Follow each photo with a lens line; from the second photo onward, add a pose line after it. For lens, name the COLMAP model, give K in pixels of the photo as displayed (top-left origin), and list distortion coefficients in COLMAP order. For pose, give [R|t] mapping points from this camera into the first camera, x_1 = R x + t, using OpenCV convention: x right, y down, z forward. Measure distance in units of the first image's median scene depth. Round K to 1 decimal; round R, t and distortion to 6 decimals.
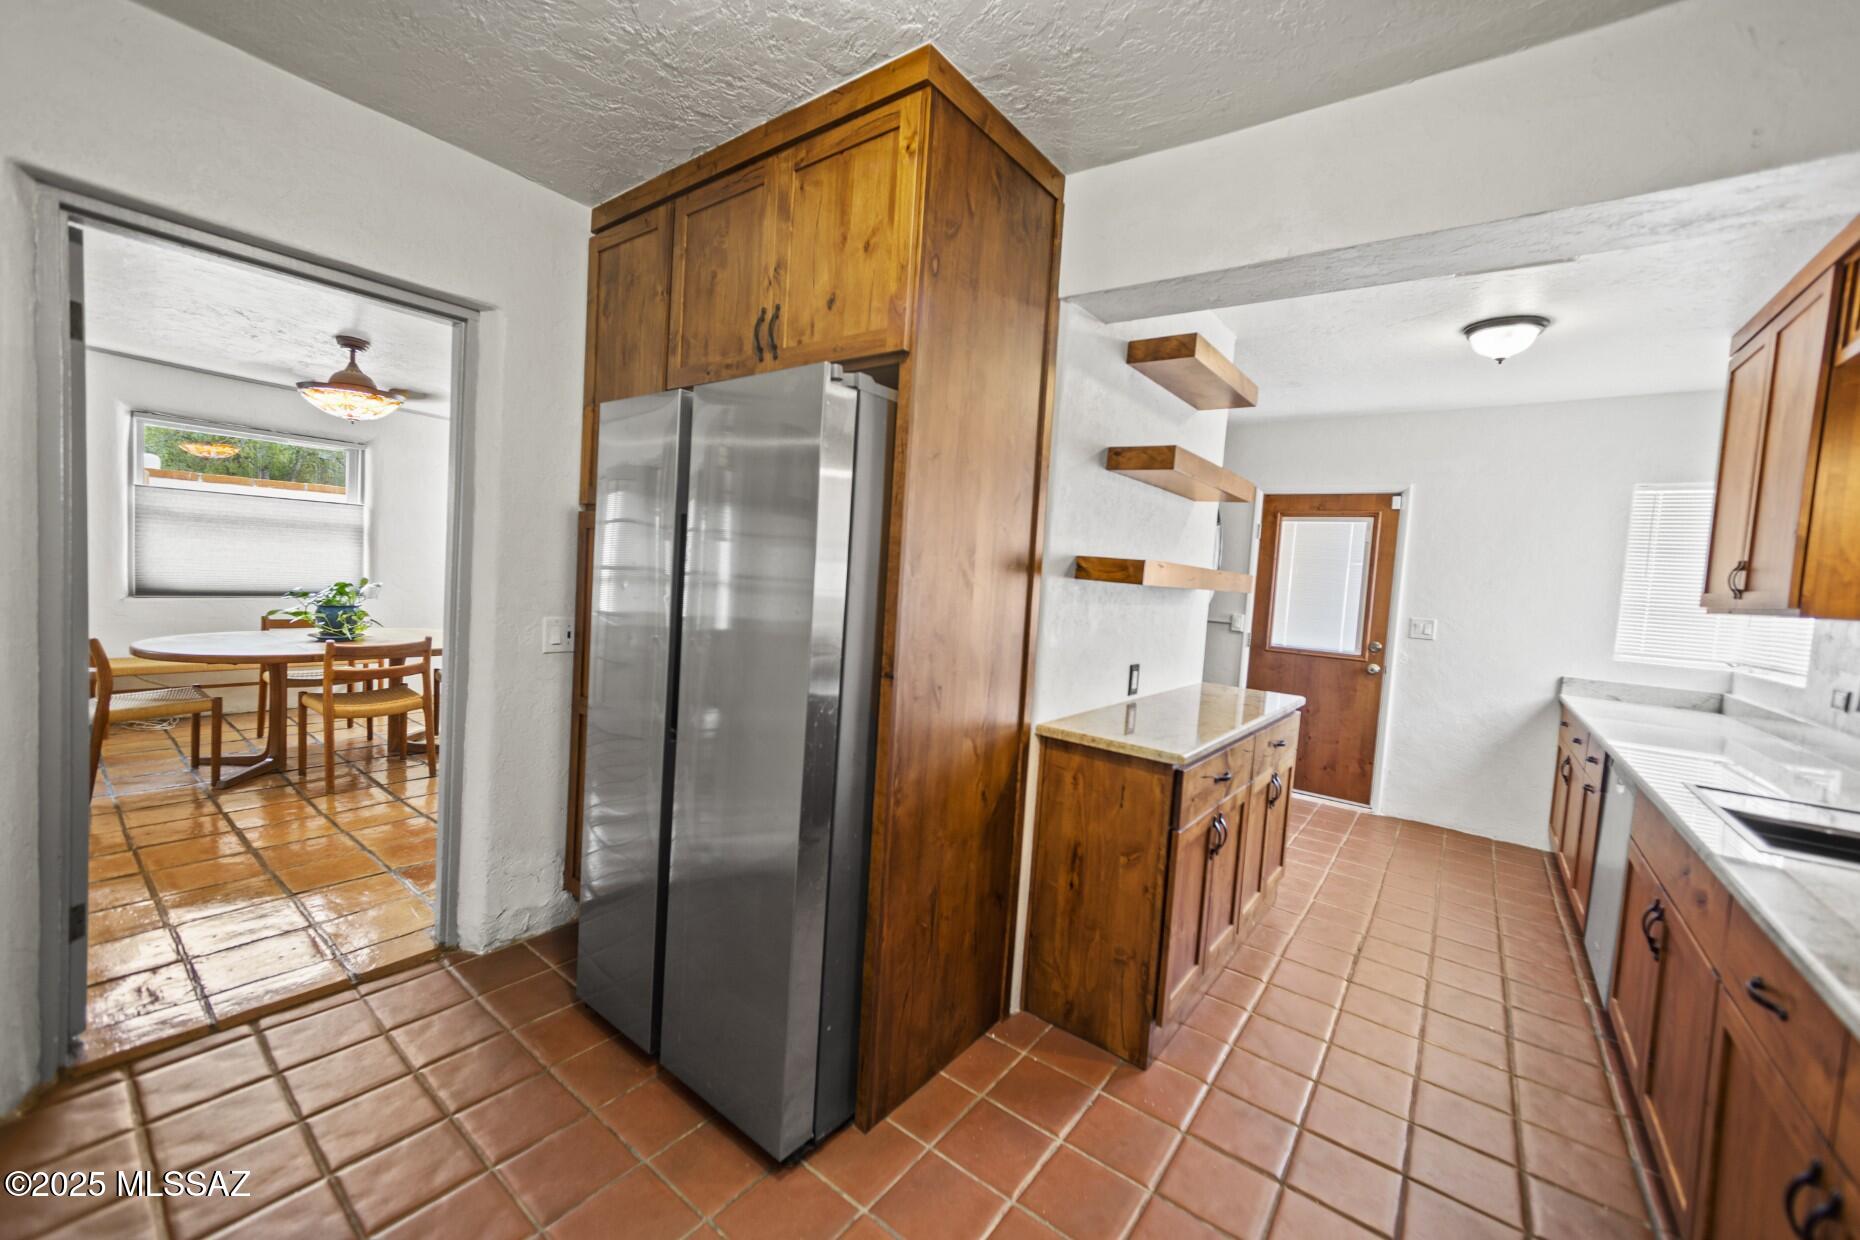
lens RADIAL K [[723.2, 0, 912.0], [0, 723.2, 611.7], [0, 0, 1]] dist [0.004508, -0.001965]
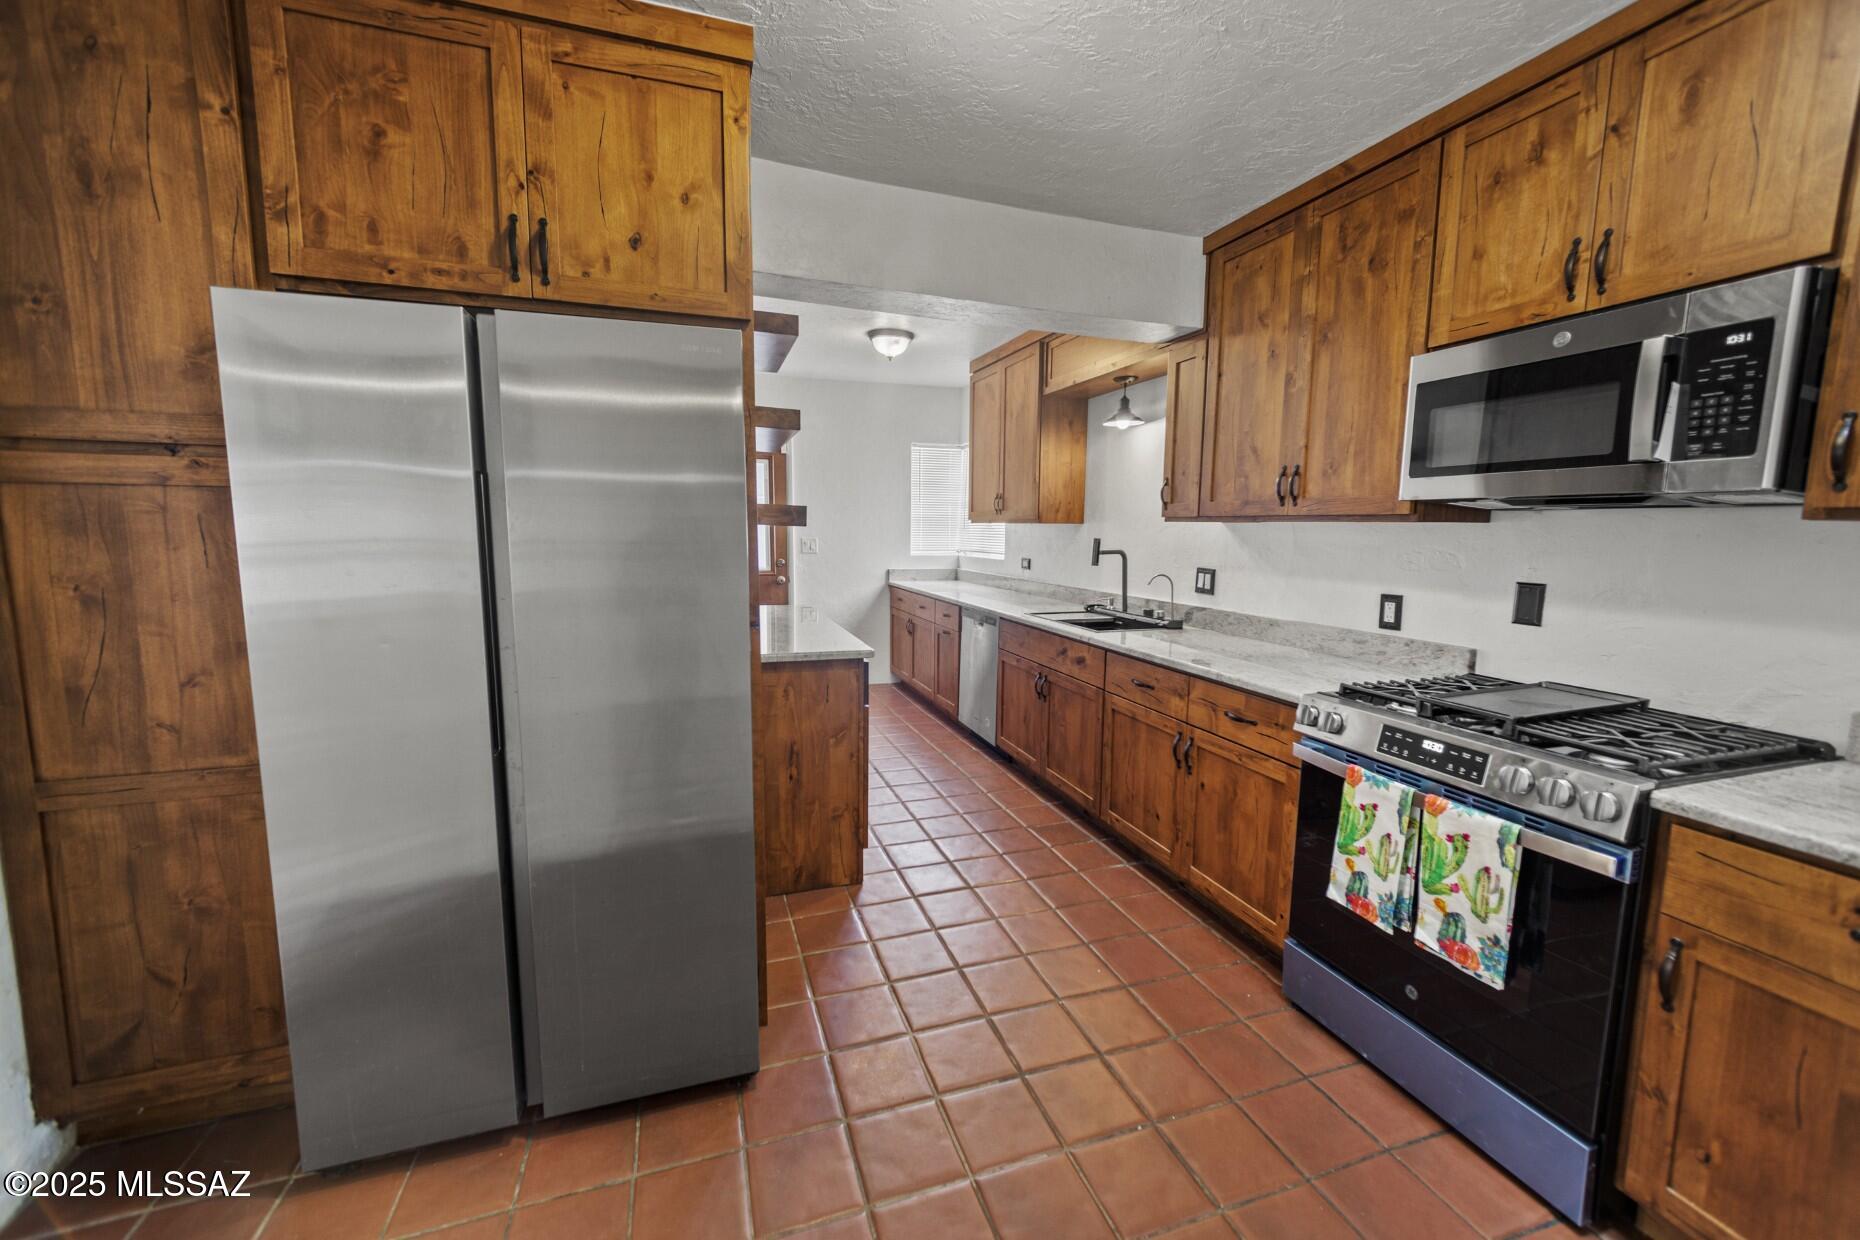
lens RADIAL K [[723.2, 0, 939.4], [0, 723.2, 613.1], [0, 0, 1]] dist [0.004508, -0.001965]
pose [[0.553883, -0.158385, 0.817391, -0.629576], [0.076756, 0.987272, 0.139292, -0.047964], [-0.829049, -0.014412, 0.558990, 0.126097]]
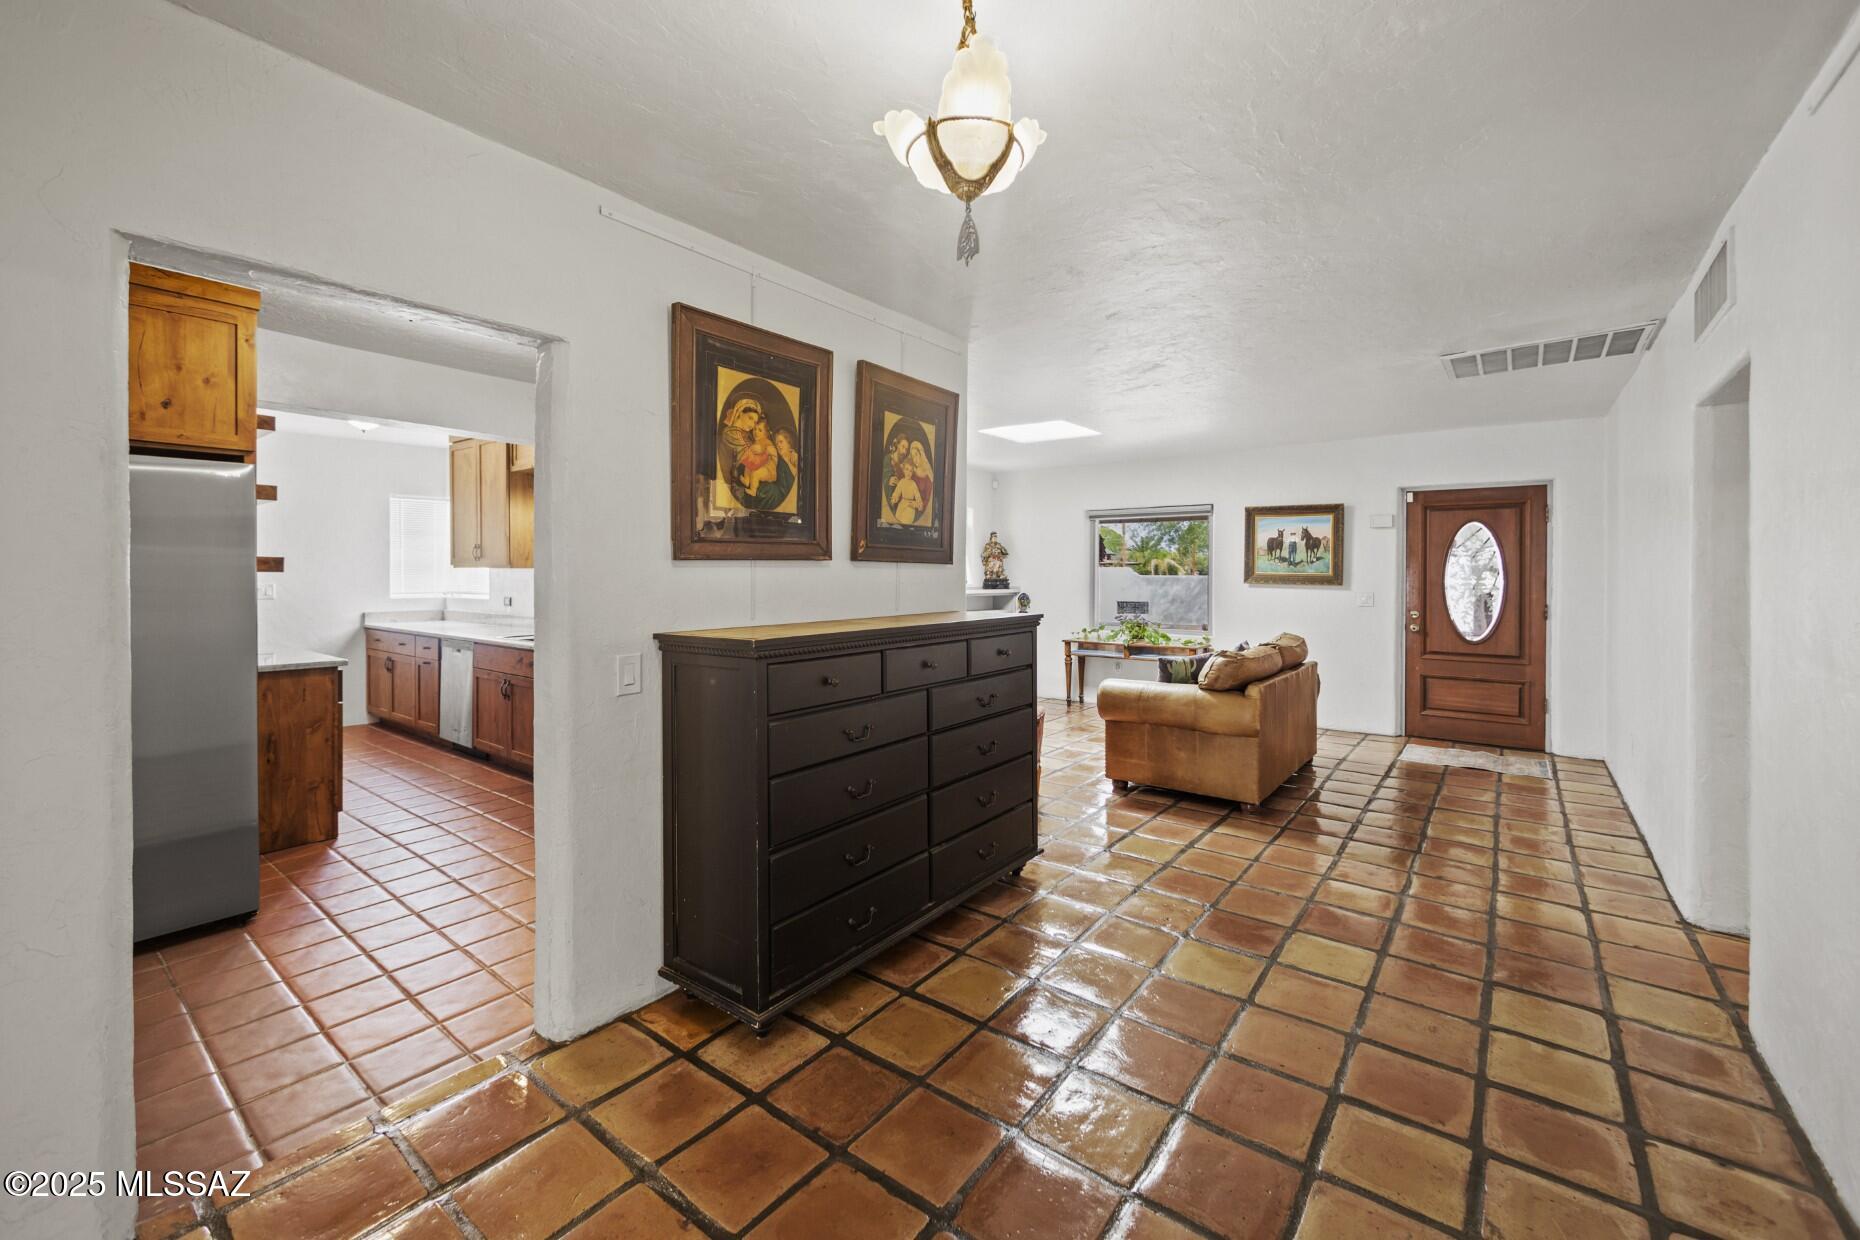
lens RADIAL K [[723.2, 0, 930.1], [0, 723.2, 577.0], [0, 0, 1]] dist [0.004508, -0.001965]
pose [[-0.003897, -0.072390, 0.997369, -1.451512], [0.057589, 0.995705, 0.072494, -0.065948], [-0.998333, 0.057720, 0.000289, -0.523995]]
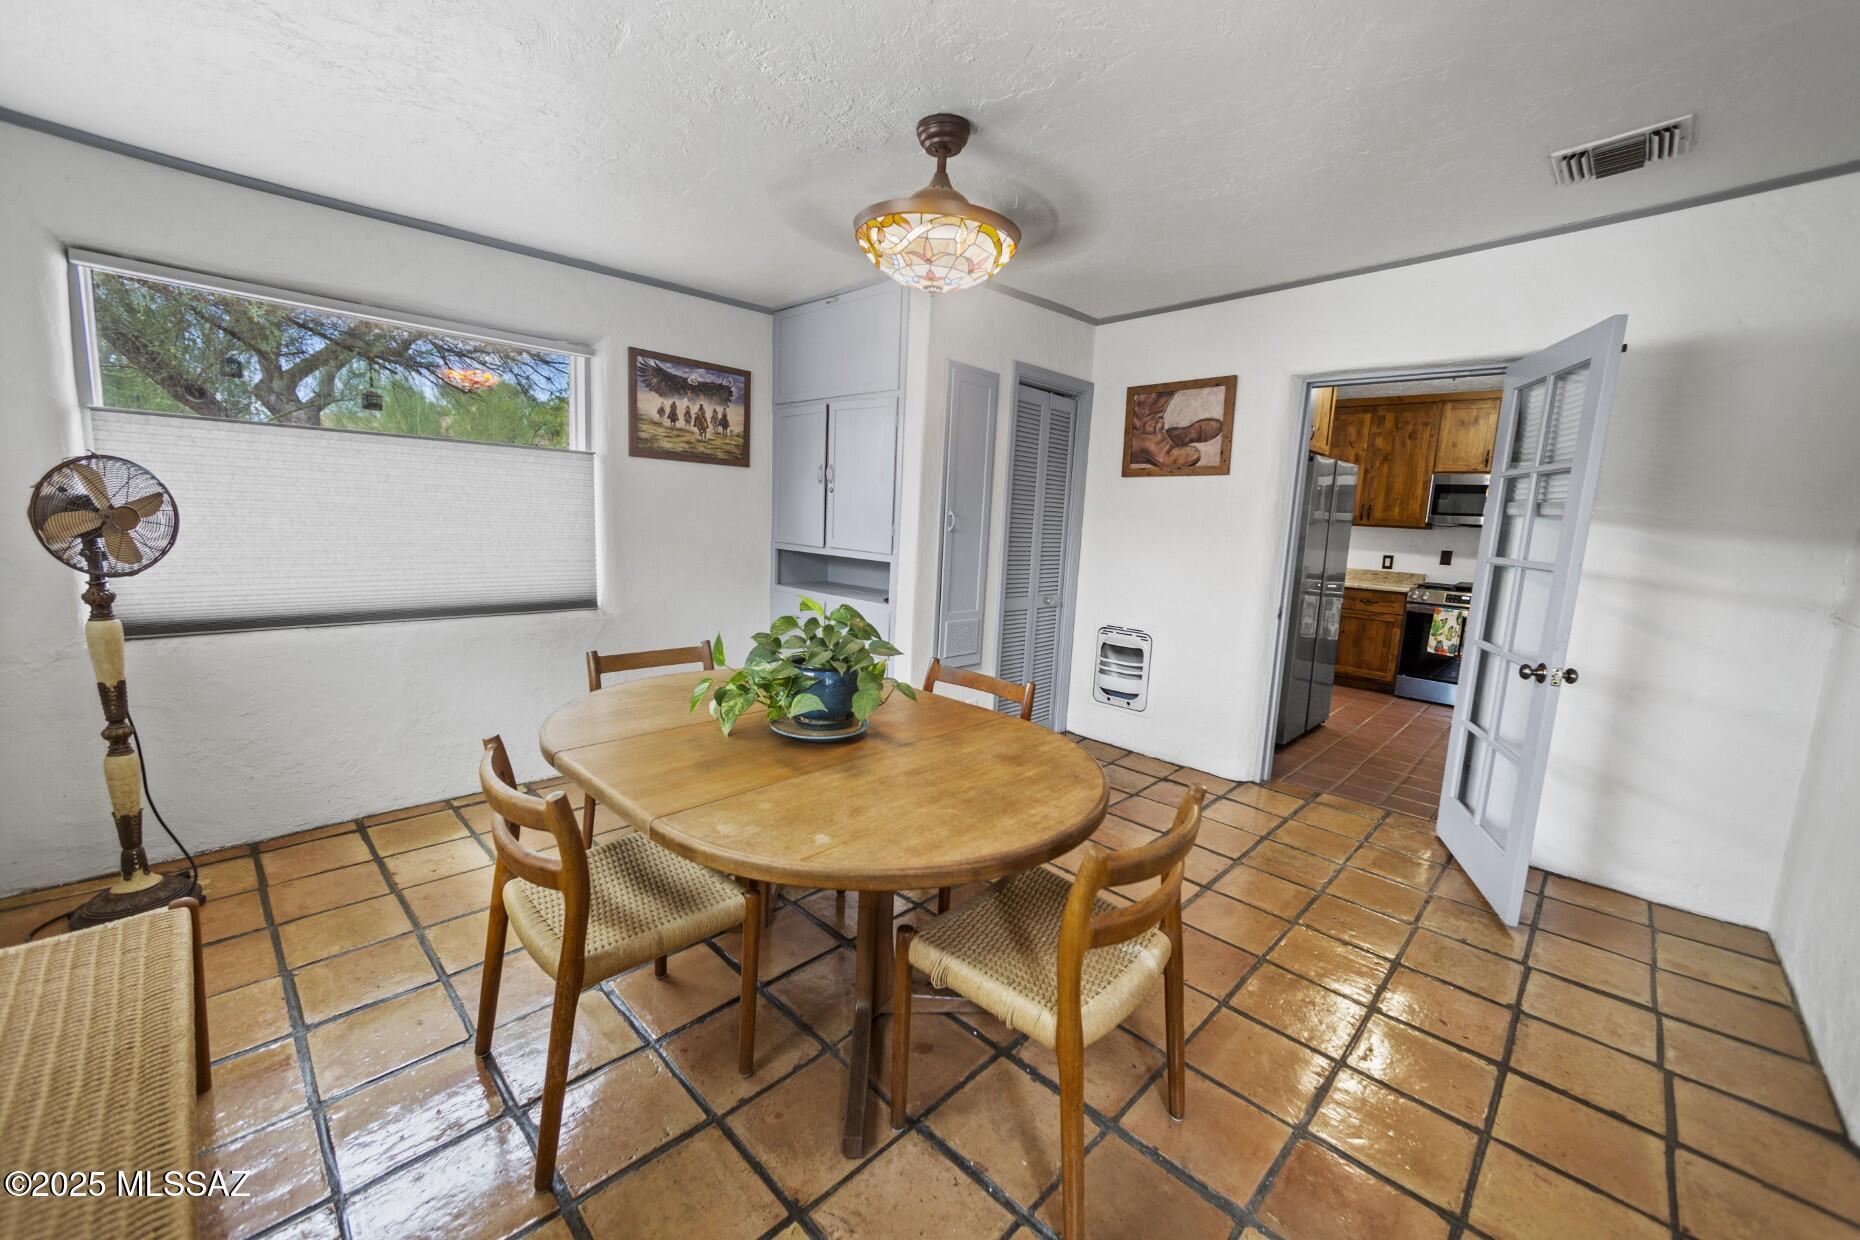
lens RADIAL K [[723.2, 0, 936.9], [0, 723.2, 615.4], [0, 0, 1]] dist [0.004508, -0.001965]
pose [[0.114080, -0.203786, 0.972346, -2.667533], [0.022642, 0.979015, 0.202527, -0.292473], [-0.993213, -0.001088, 0.116301, 1.847330]]
